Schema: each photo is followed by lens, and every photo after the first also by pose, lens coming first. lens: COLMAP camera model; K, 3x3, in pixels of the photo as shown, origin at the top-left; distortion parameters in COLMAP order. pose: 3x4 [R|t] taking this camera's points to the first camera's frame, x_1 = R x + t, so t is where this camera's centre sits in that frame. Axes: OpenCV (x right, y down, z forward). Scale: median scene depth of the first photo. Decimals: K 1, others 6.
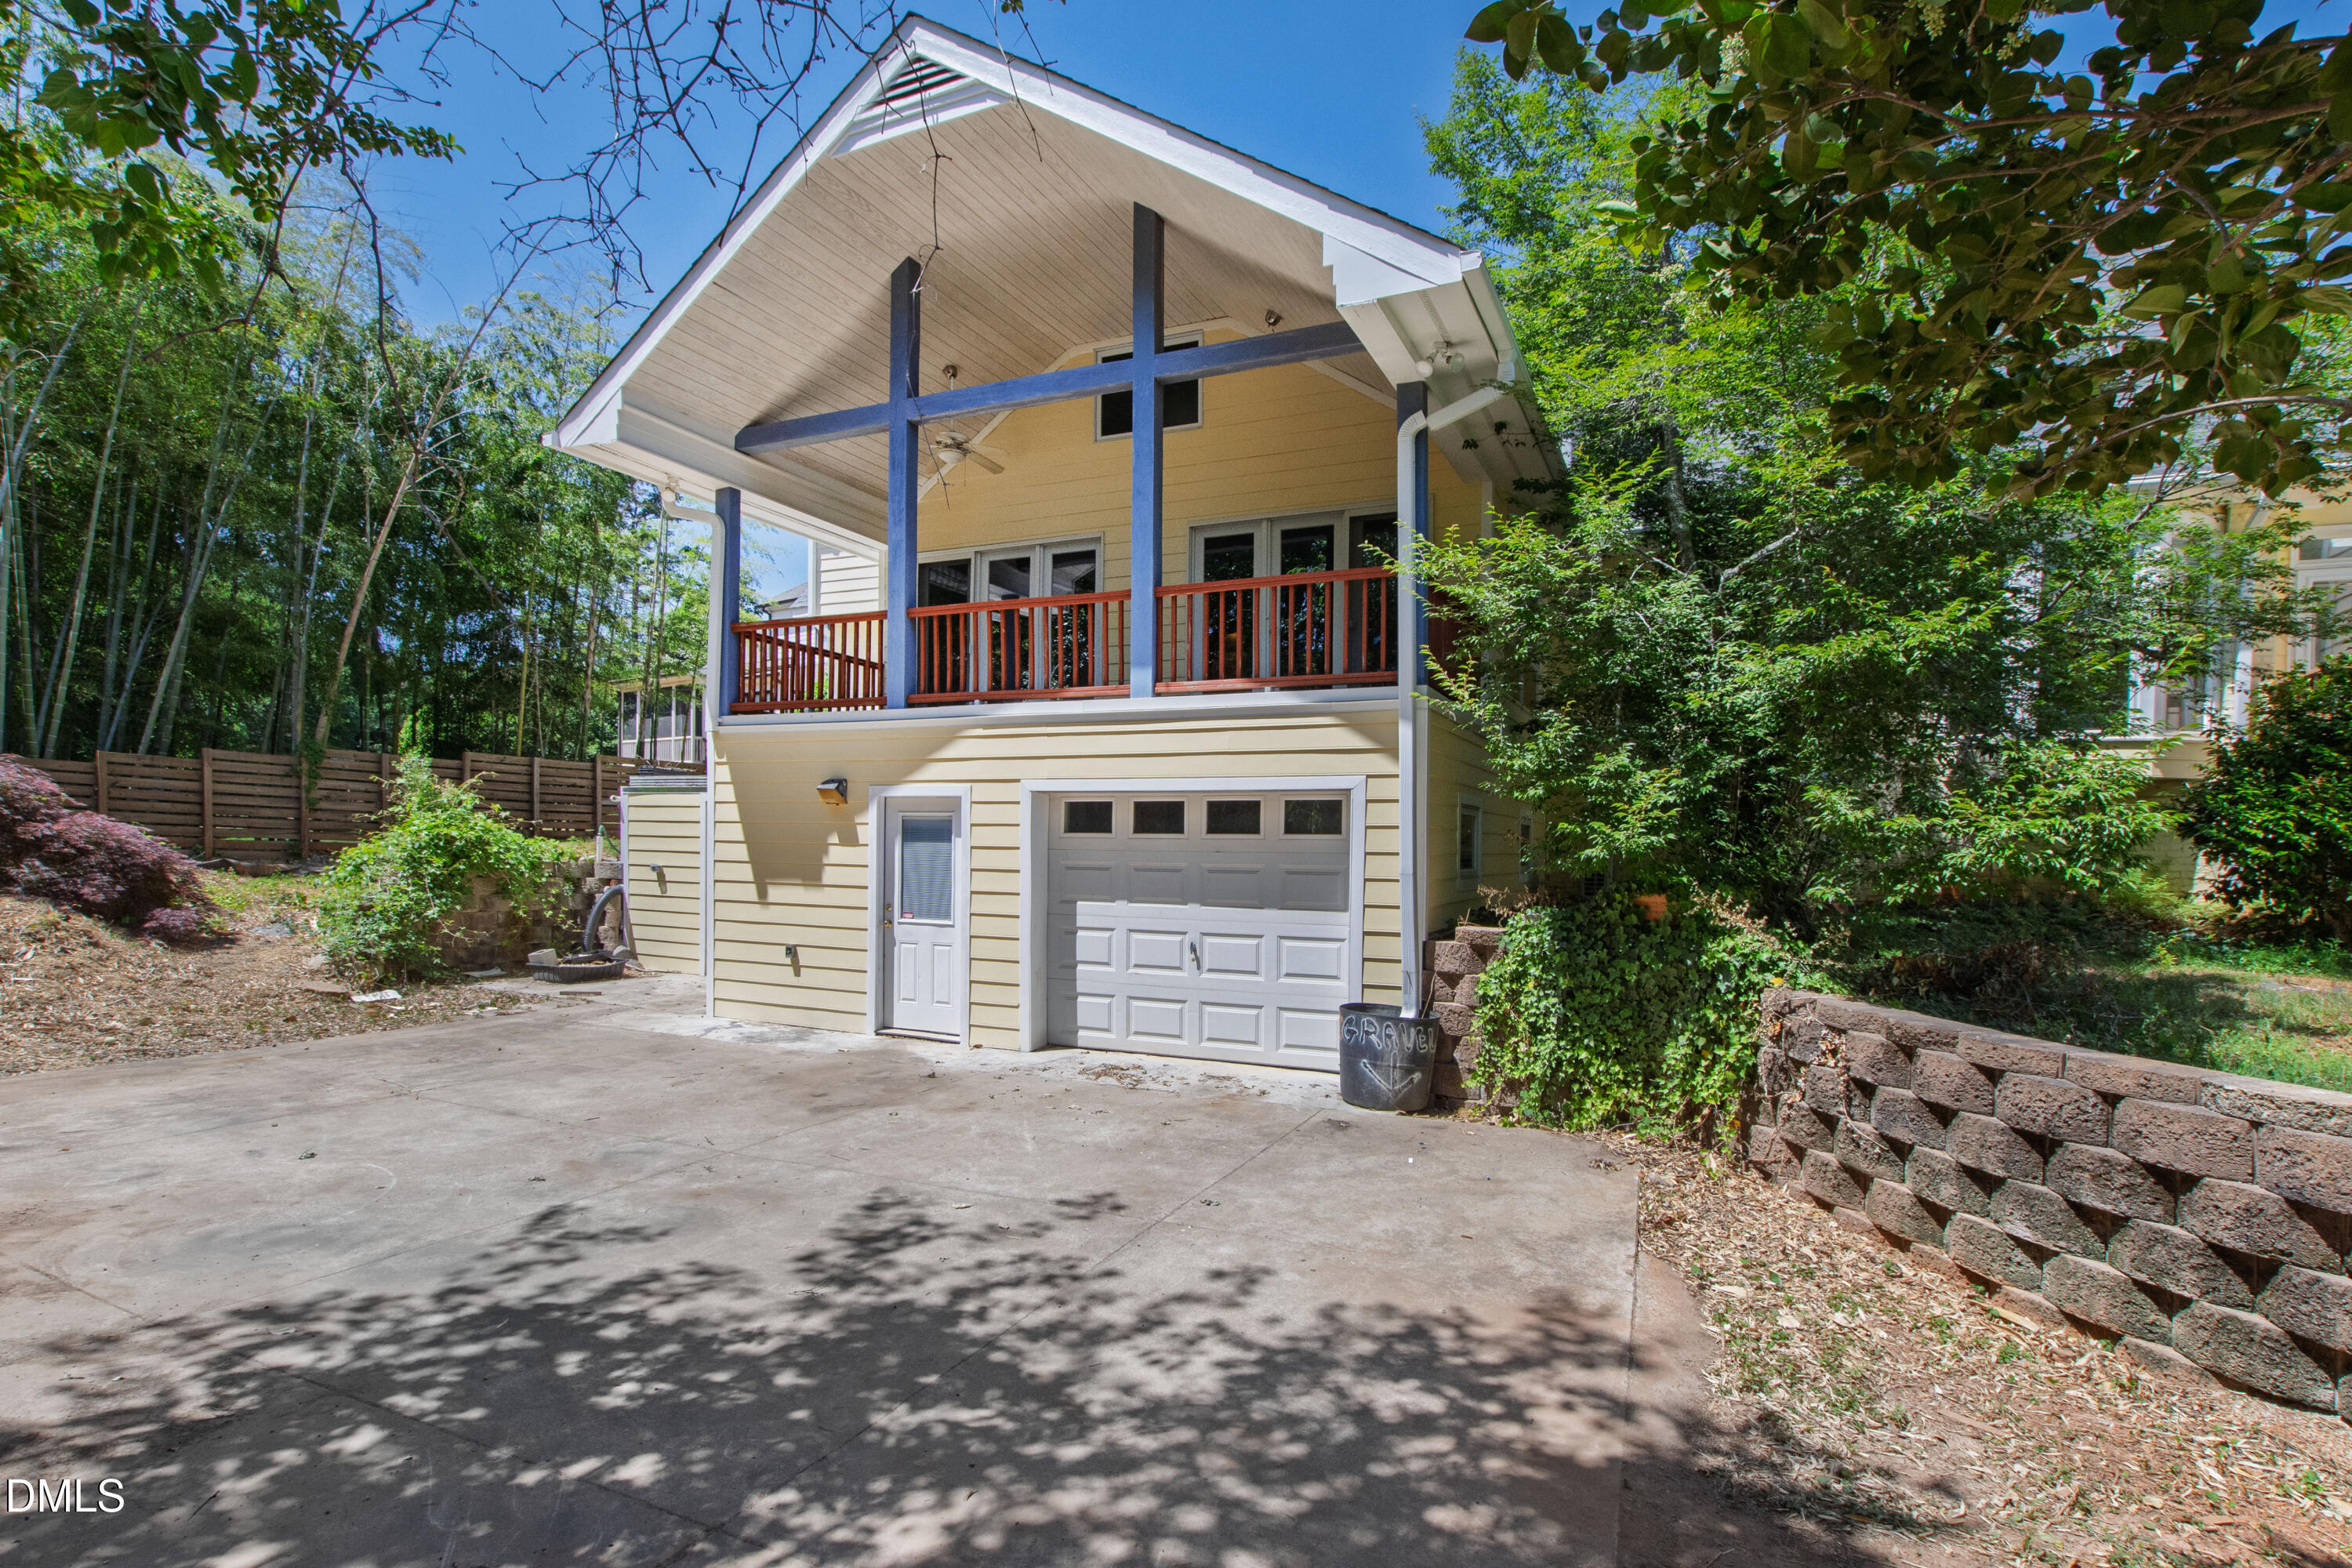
lens RADIAL K [[1141.7, 0, 1179.4], [0, 1141.7, 856.6], [0, 0, 1]] dist [0.001137, 0.000541]
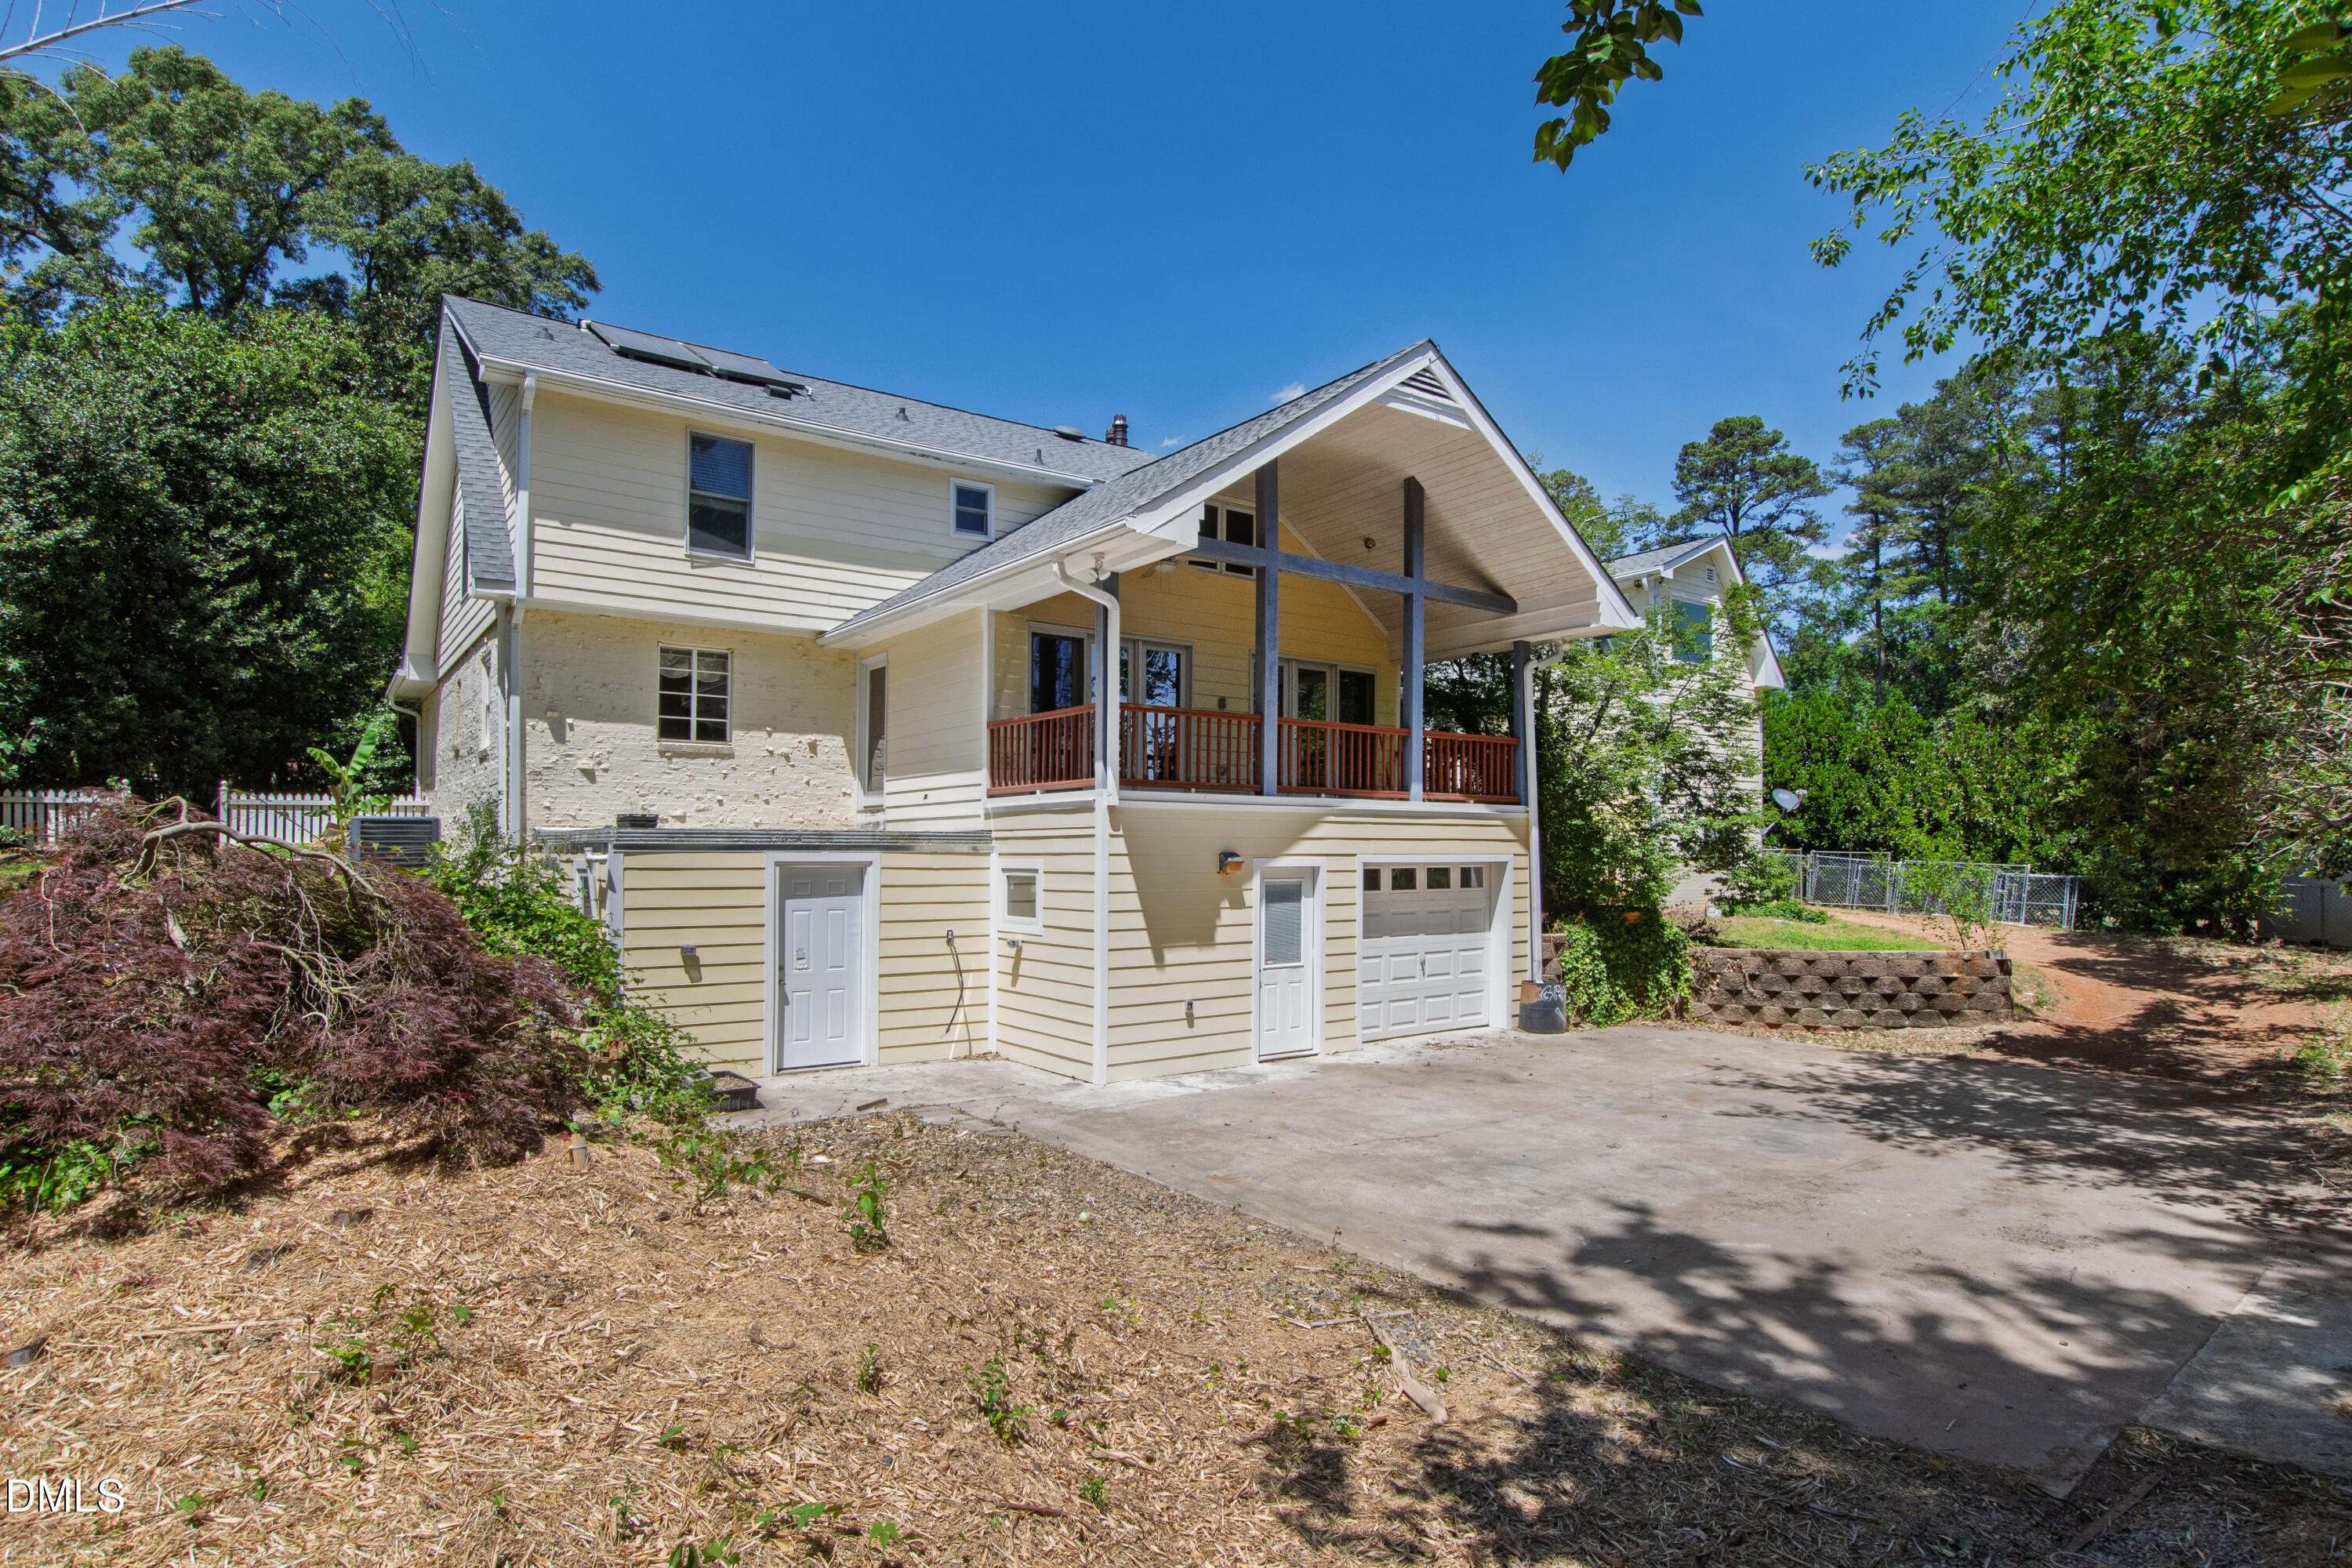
lens RADIAL K [[1228.3, 0, 1174.4], [0, 1228.3, 845.3], [0, 0, 1]] dist [-0.054886, -0.000213]
pose [[0.465470, -0.008365, 0.885024, -1.610444], [0.015736, 0.999875, 0.001174, -0.086618], [-0.884924, 0.013380, 0.465544, 0.520486]]
